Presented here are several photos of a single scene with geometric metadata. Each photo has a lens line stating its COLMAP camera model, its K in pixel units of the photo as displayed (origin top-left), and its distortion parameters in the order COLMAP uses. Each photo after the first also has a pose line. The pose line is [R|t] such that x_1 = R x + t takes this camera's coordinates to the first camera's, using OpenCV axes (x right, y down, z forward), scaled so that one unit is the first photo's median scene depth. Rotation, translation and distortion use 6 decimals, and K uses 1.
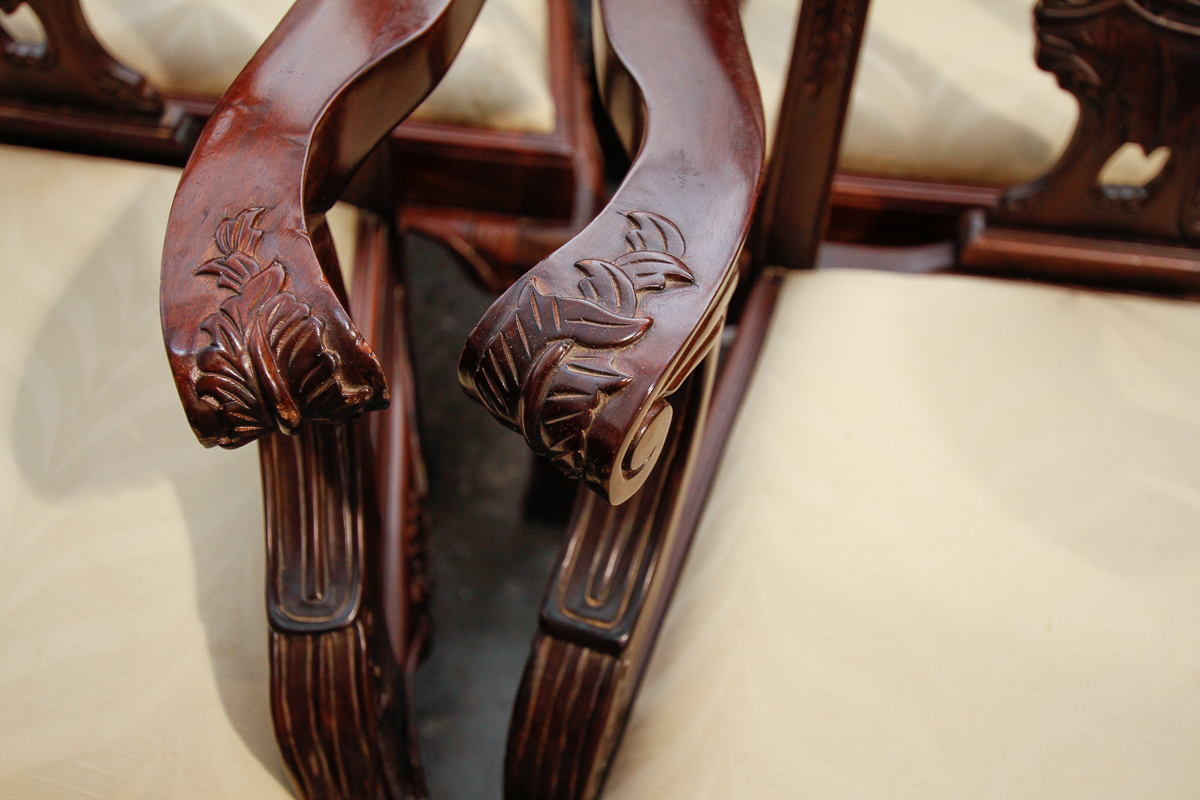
lens RADIAL K [[1032.8, 0, 602.3], [0, 1032.8, 412.5], [0, 0, 1]] dist [-0.005321, 0.040169]
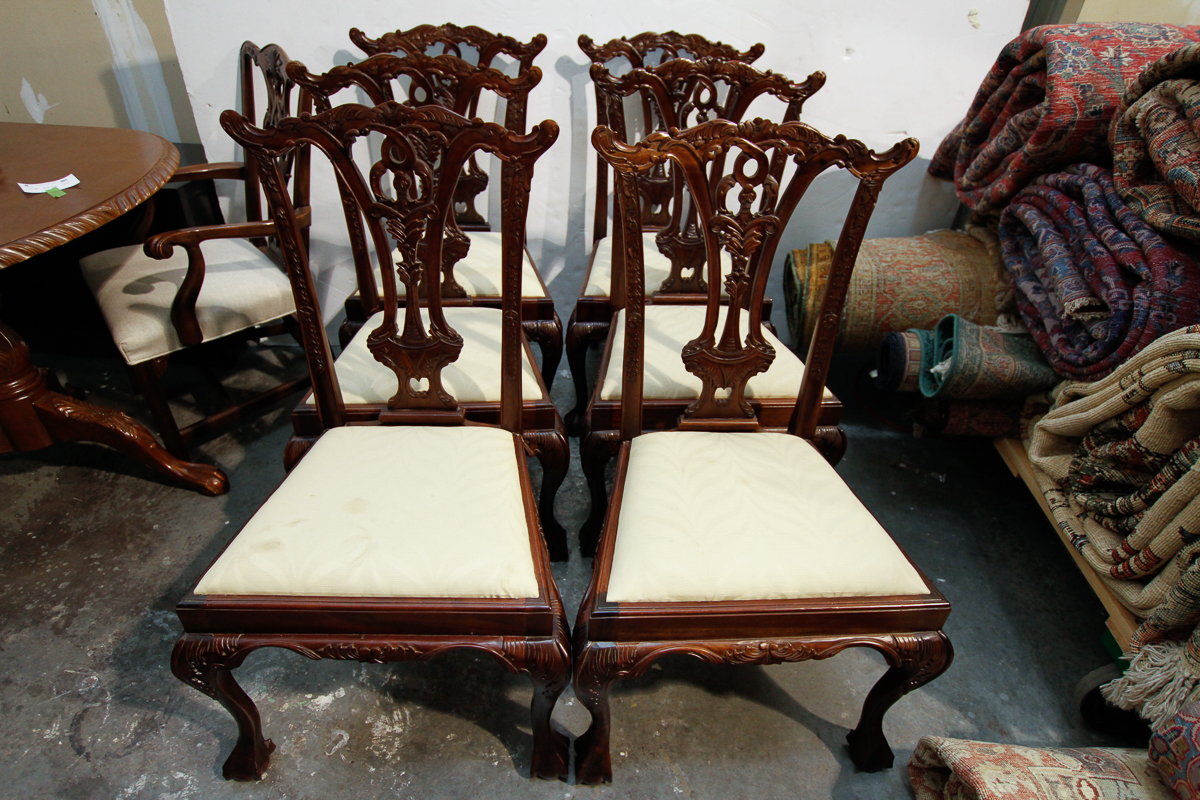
lens RADIAL K [[664.8, 0, 600.9], [0, 664.8, 414.5], [0, 0, 1]] dist [-0.023691, 0.002672]
pose [[0.989777, -0.083032, 0.115962, -0.064459], [0.114105, 0.948795, -0.294565, -0.273822], [-0.085566, 0.304785, 0.948570, -0.550186]]
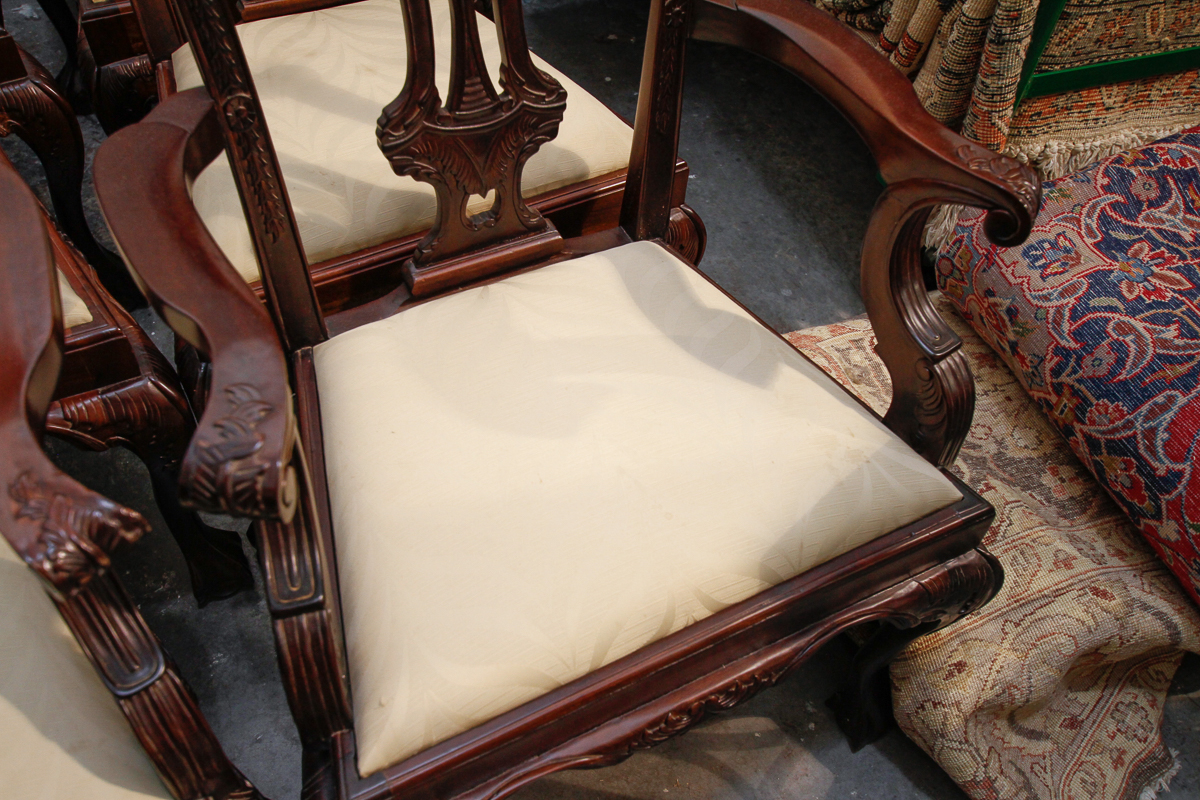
lens RADIAL K [[1032.8, 0, 602.3], [0, 1032.8, 412.5], [0, 0, 1]] dist [-0.005321, 0.040169]
pose [[0.823342, -0.431341, 0.368853, -0.067020], [0.429595, 0.898361, 0.091625, -0.012768], [-0.370885, 0.083019, 0.924961, -0.568166]]
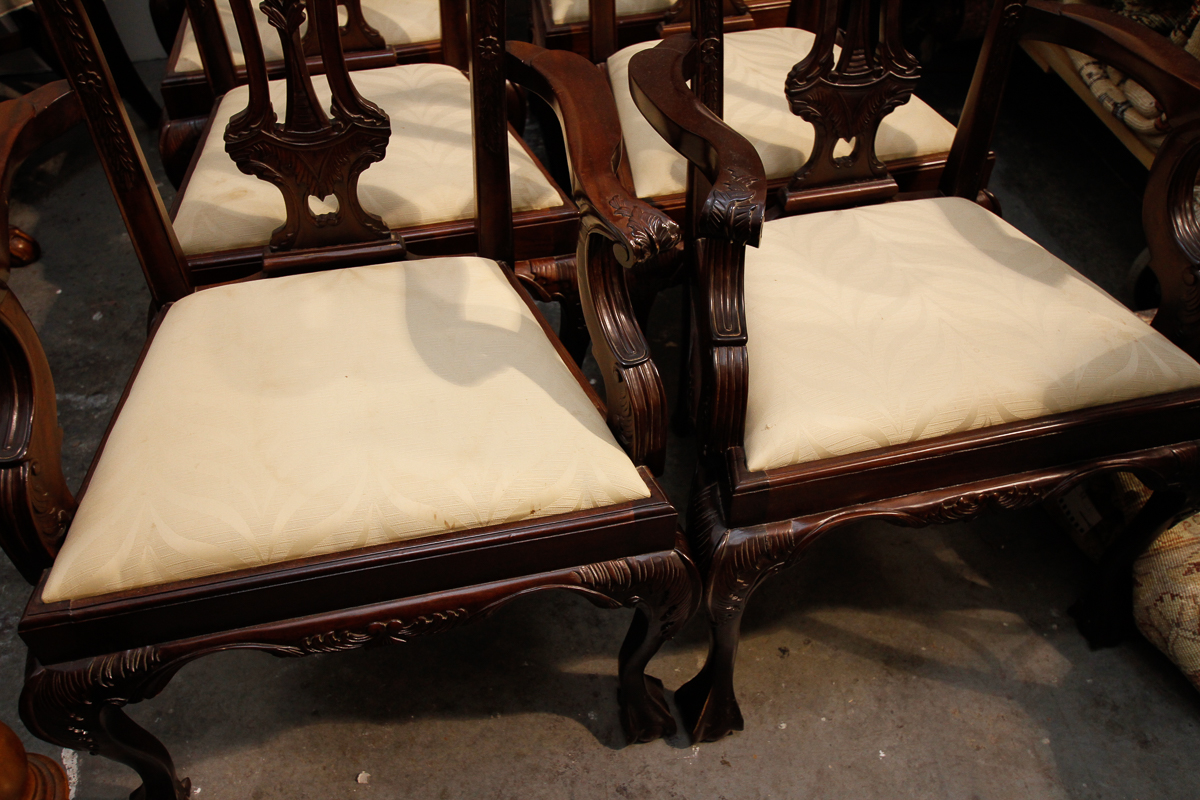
lens RADIAL K [[1032.8, 0, 602.3], [0, 1032.8, 412.5], [0, 0, 1]] dist [-0.005321, 0.040169]
pose [[0.931107, -0.276946, 0.237362, -0.693772], [0.306494, 0.946863, -0.097526, 0.379389], [-0.197740, 0.163557, 0.966513, -1.004047]]
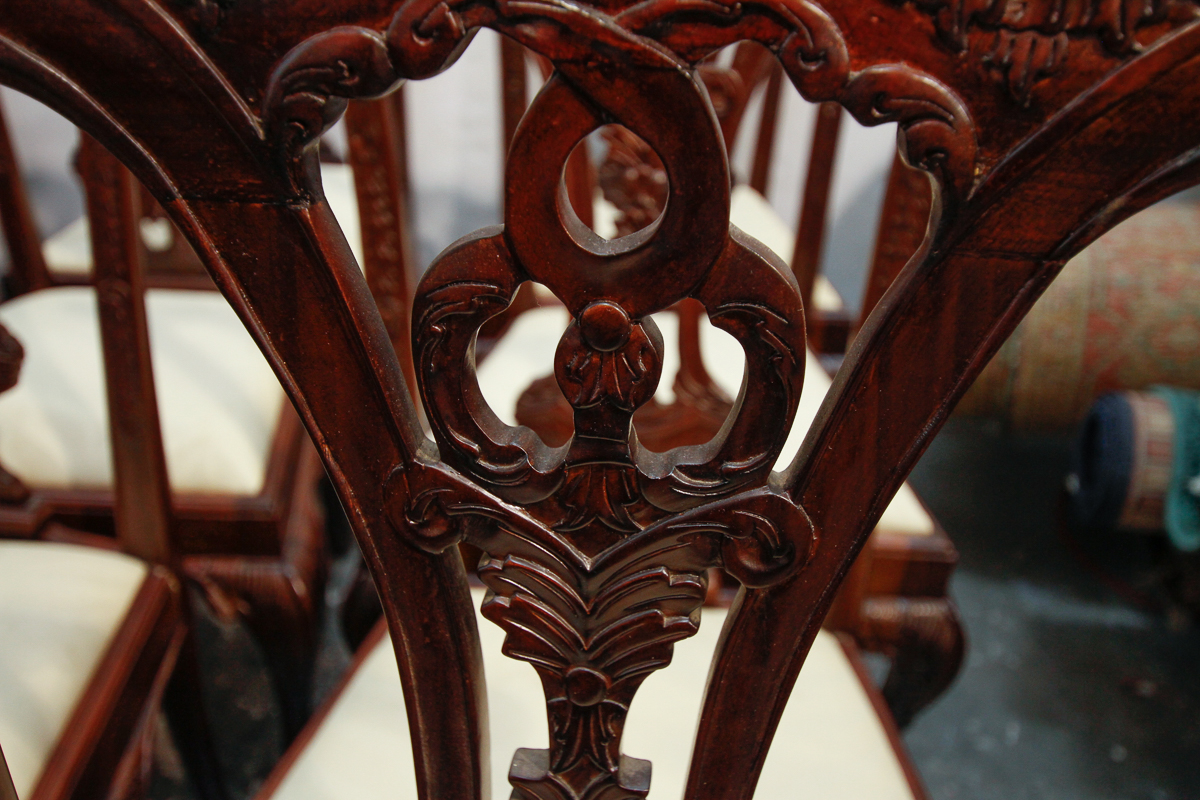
lens RADIAL K [[1032.8, 0, 602.3], [0, 1032.8, 412.5], [0, 0, 1]] dist [-0.005321, 0.040169]
pose [[0.999888, -0.014175, 0.004741, 0.597132], [0.014900, 0.920080, -0.391448, -0.527374], [0.001187, 0.391474, 0.920188, 0.176136]]
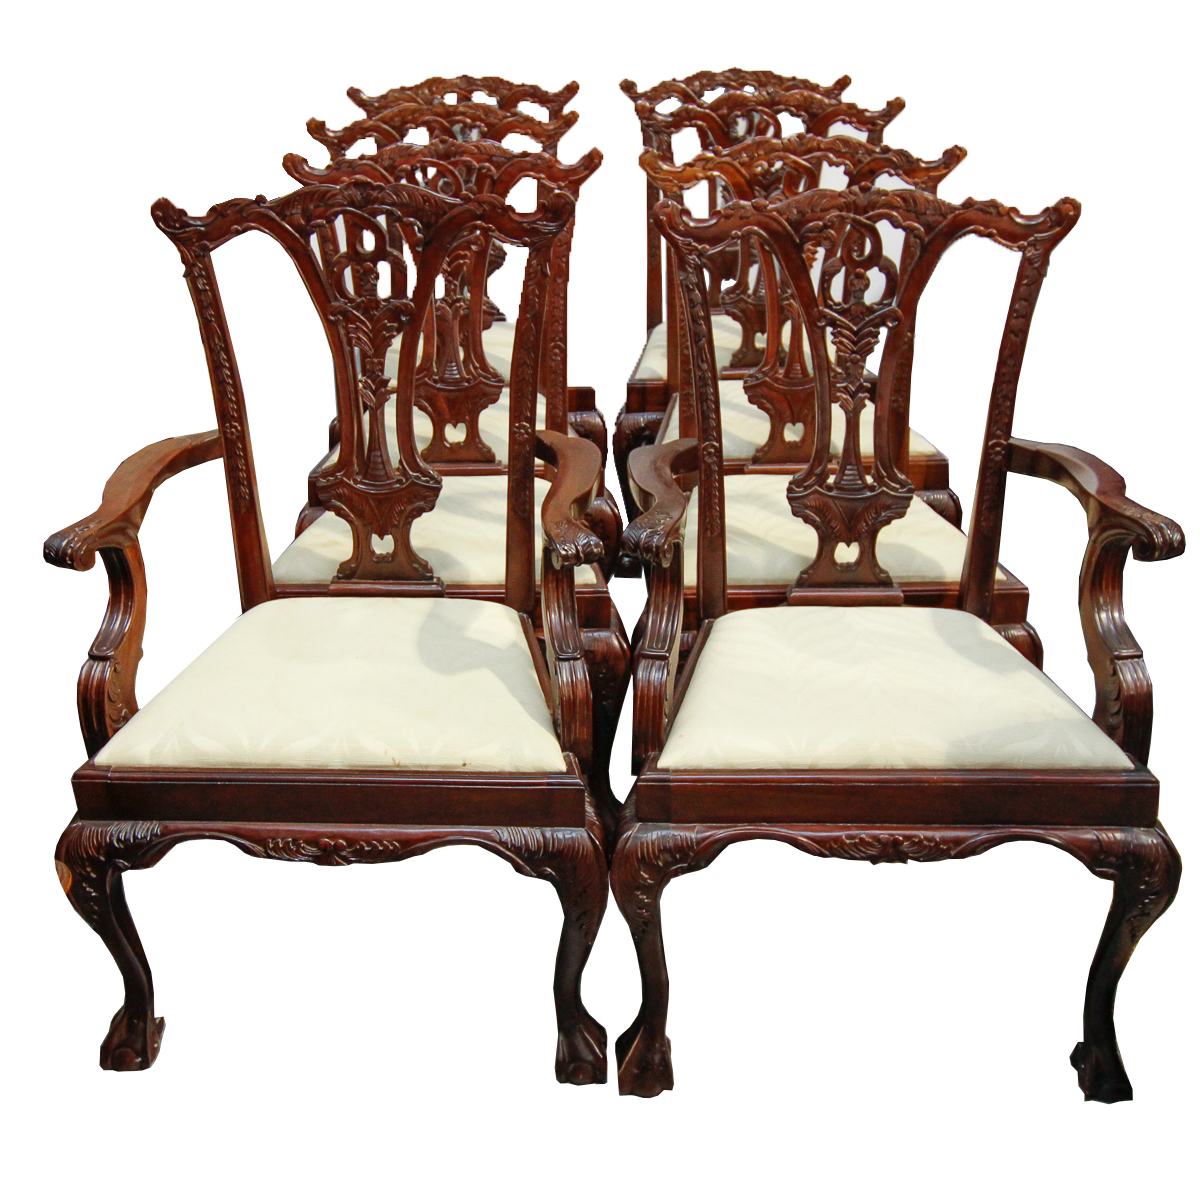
lens RADIAL K [[1392.5, 0, 554.4], [0, 1392.5, 554.9], [0, 0, 1]] dist [-0.026161, -0.002767]
pose [[0.994838, -0.088968, 0.048811, -0.347952], [0.101468, 0.865267, -0.490935, 1.389458], [0.001443, 0.493354, 0.869828, -1.963169]]
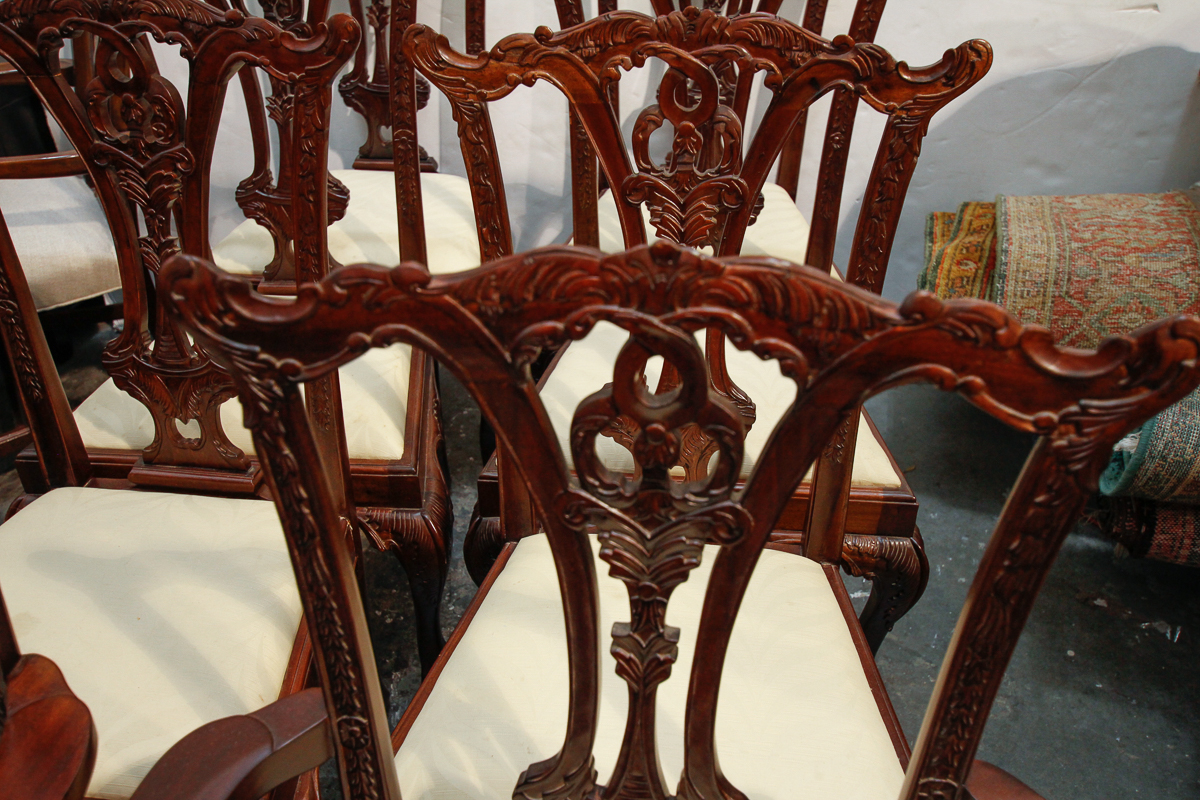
lens RADIAL K [[1032.8, 0, 602.3], [0, 1032.8, 412.5], [0, 0, 1]] dist [-0.005321, 0.040169]
pose [[0.998545, -0.023255, -0.048661, 0.598735], [0.006296, 0.946355, -0.323069, -0.422511], [0.053563, 0.322292, 0.945124, -0.434184]]
